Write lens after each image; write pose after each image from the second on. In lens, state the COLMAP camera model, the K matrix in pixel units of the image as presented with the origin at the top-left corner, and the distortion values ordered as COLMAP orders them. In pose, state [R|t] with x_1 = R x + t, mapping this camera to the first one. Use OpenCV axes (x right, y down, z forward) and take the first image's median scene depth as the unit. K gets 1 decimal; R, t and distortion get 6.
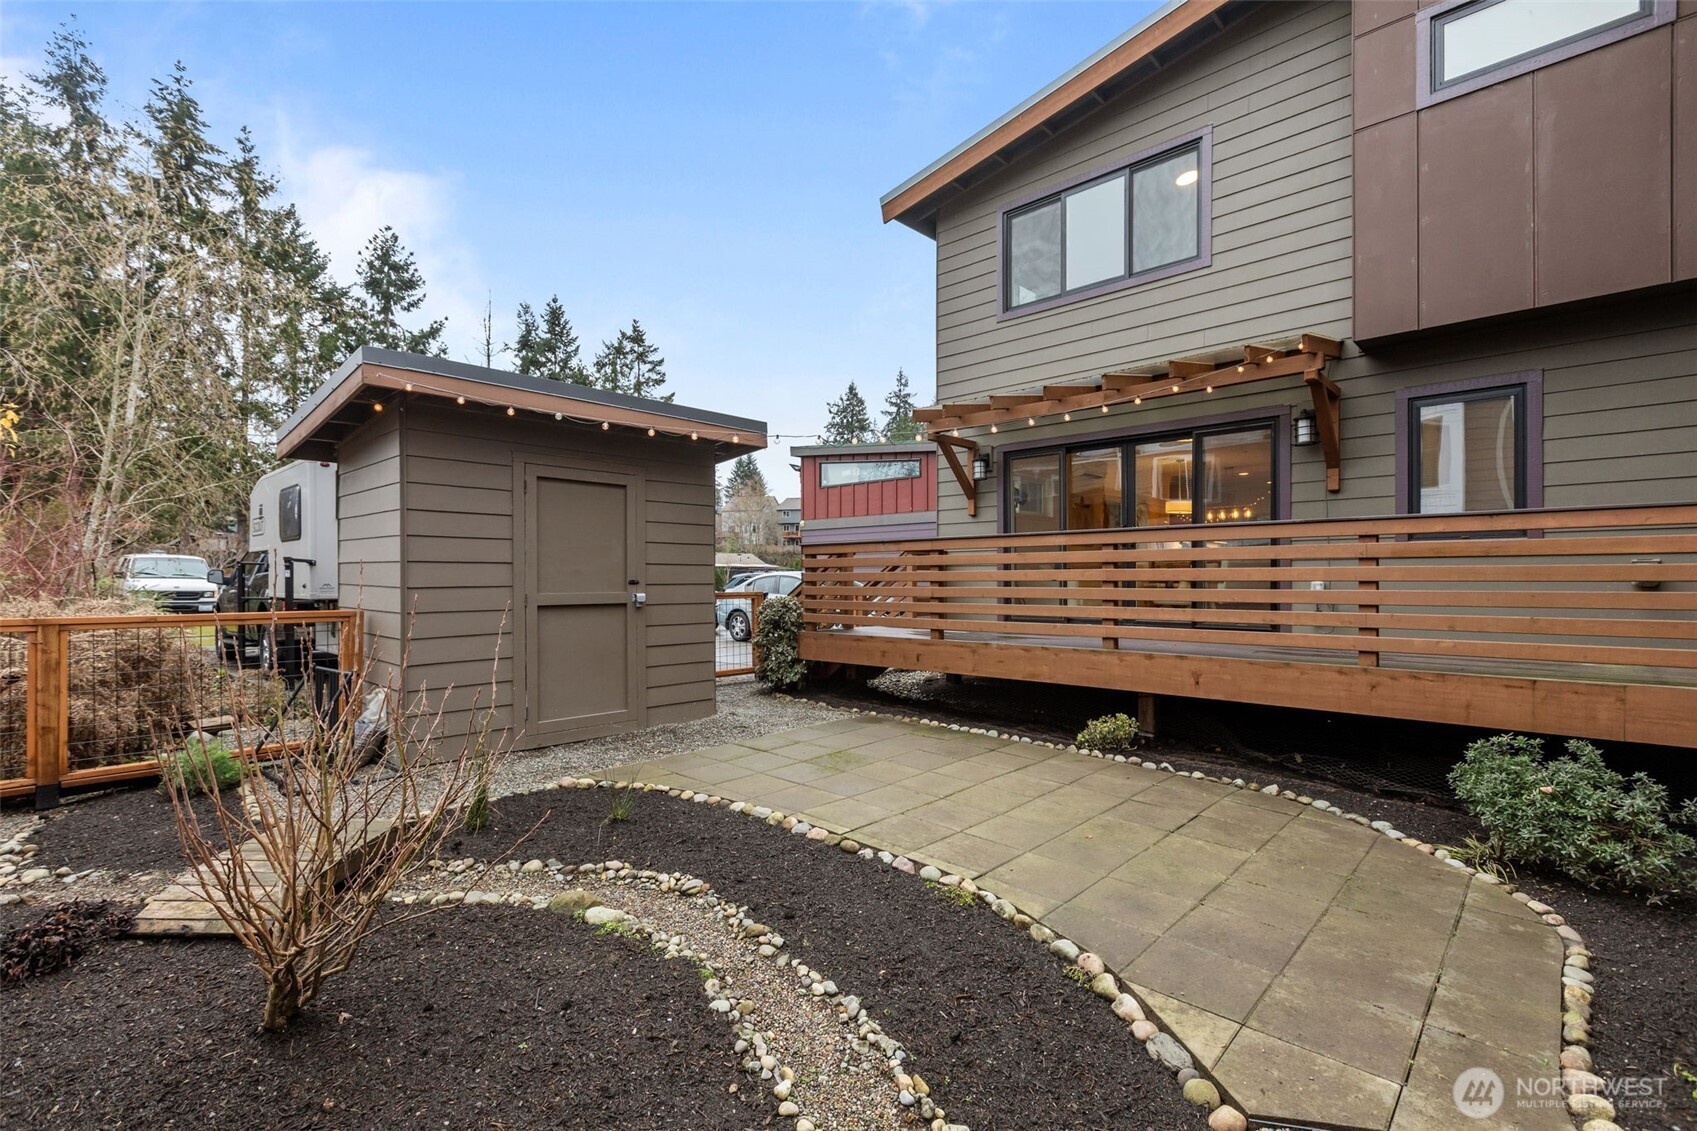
lens RADIAL K [[760.8, 0, 839.3], [0, 760.8, 574.3], [0, 0, 1]] dist [0.000659, 0.000056]
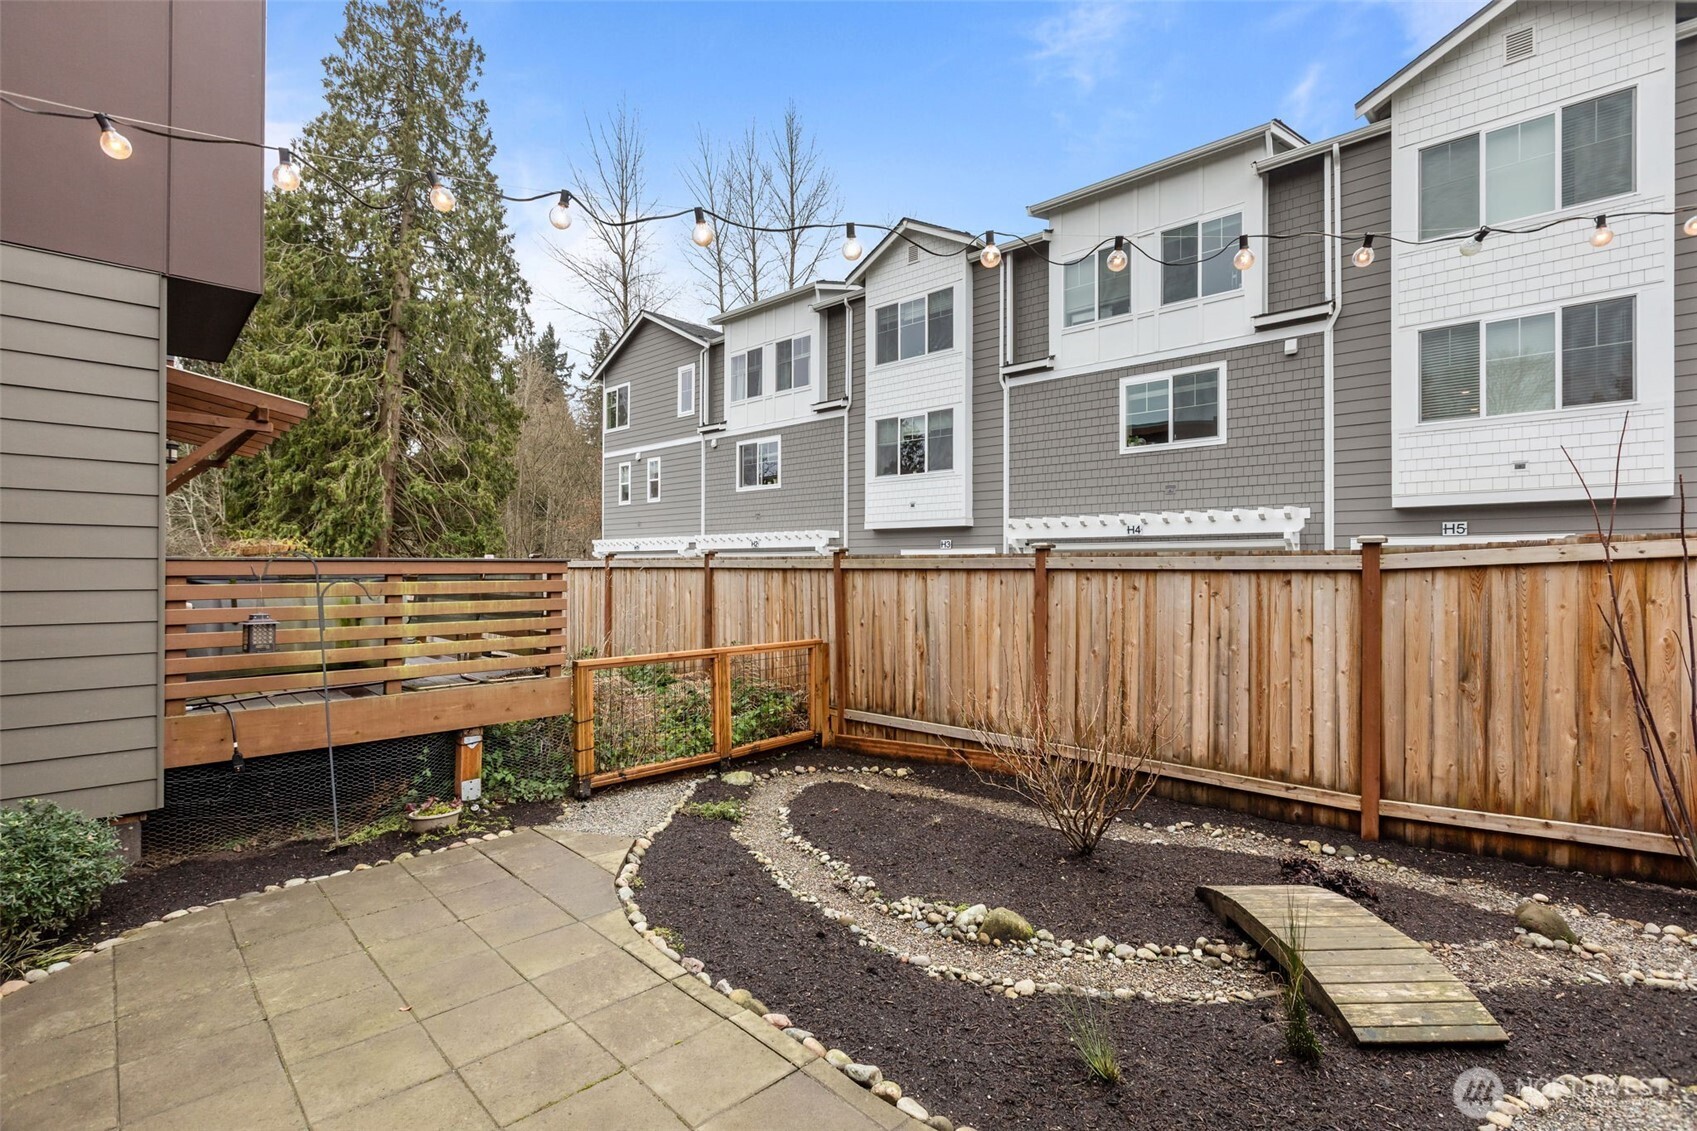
lens RADIAL K [[775.7, 0, 848.5], [0, 775.7, 565.5], [0, 0, 1]] dist [-0.001236, -0.000361]
pose [[-0.999135, -0.005482, 0.041214, -0.071361], [-0.005981, 0.999910, -0.012003, -0.041156], [-0.041144, -0.012239, -0.999078, 1.008555]]
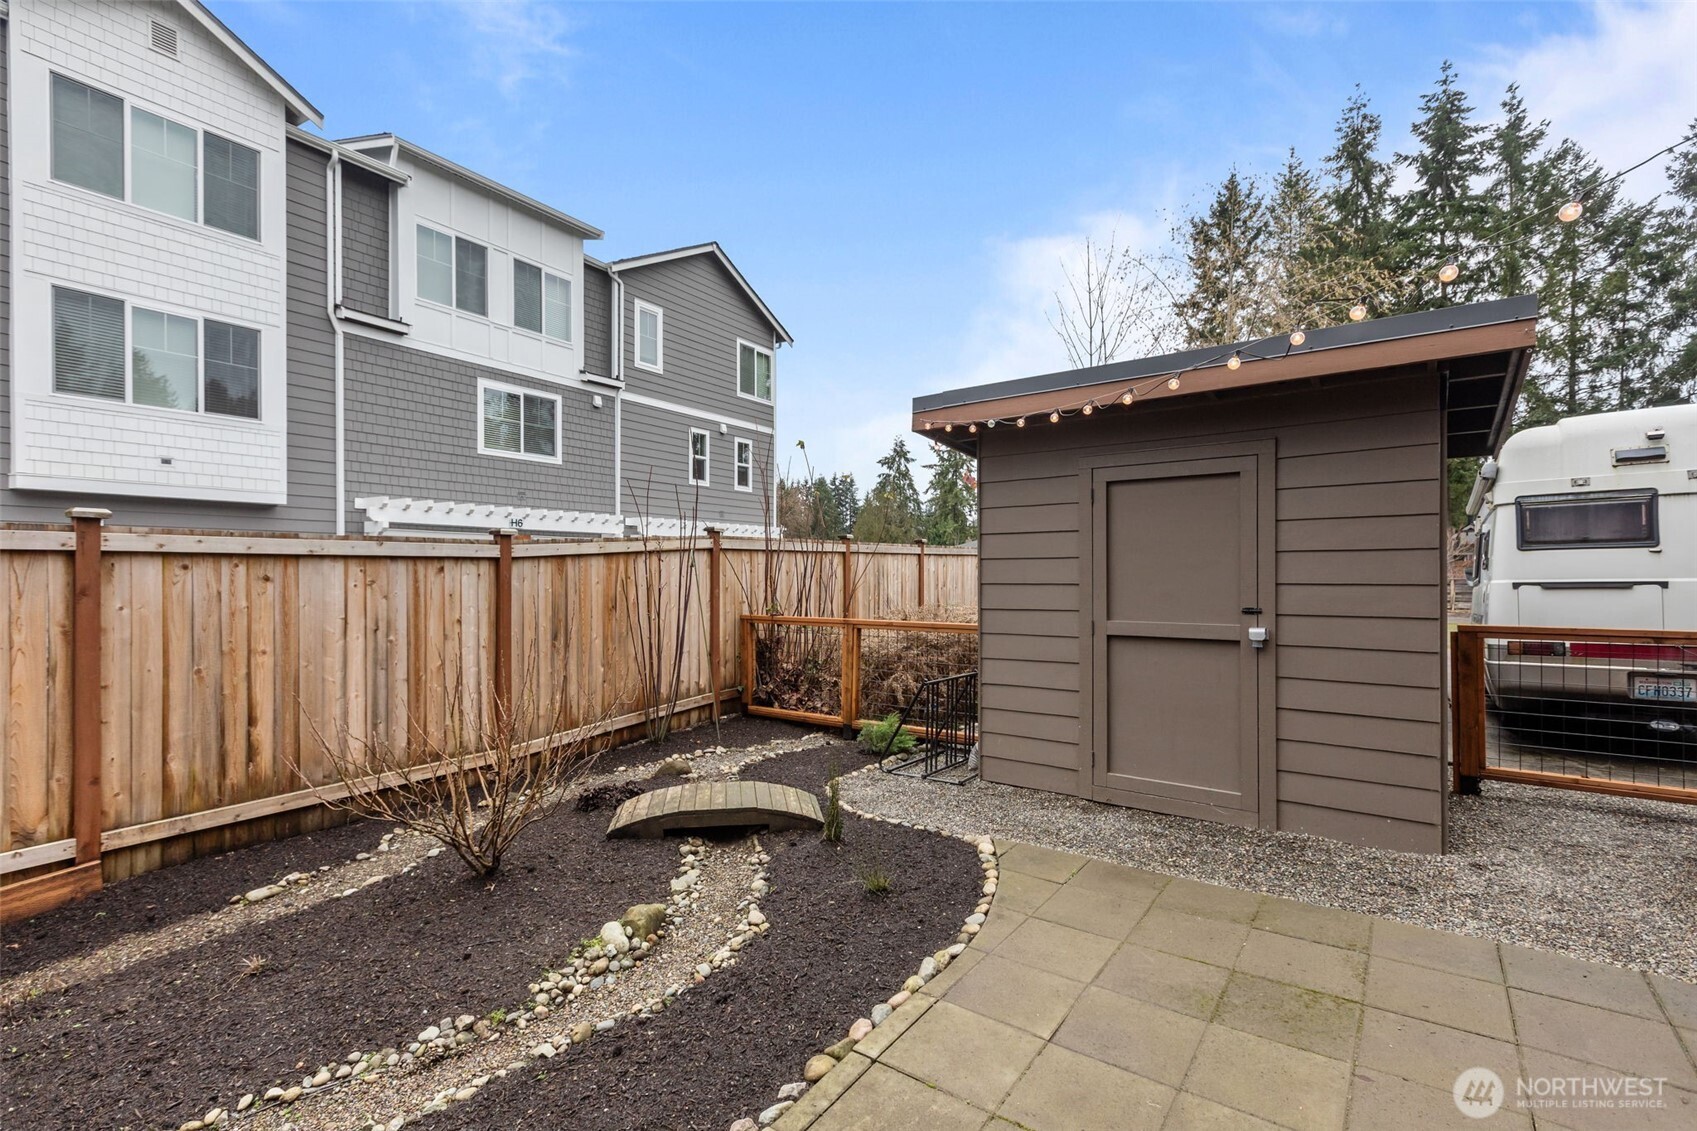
lens RADIAL K [[760.8, 0, 839.3], [0, 760.8, 574.3], [0, 0, 1]] dist [0.000659, 0.000056]
pose [[0.118406, 0.001937, -0.992963, 0.358821], [0.011266, 0.999931, 0.003294, -0.028519], [0.992901, -0.011577, 0.118376, 0.534844]]
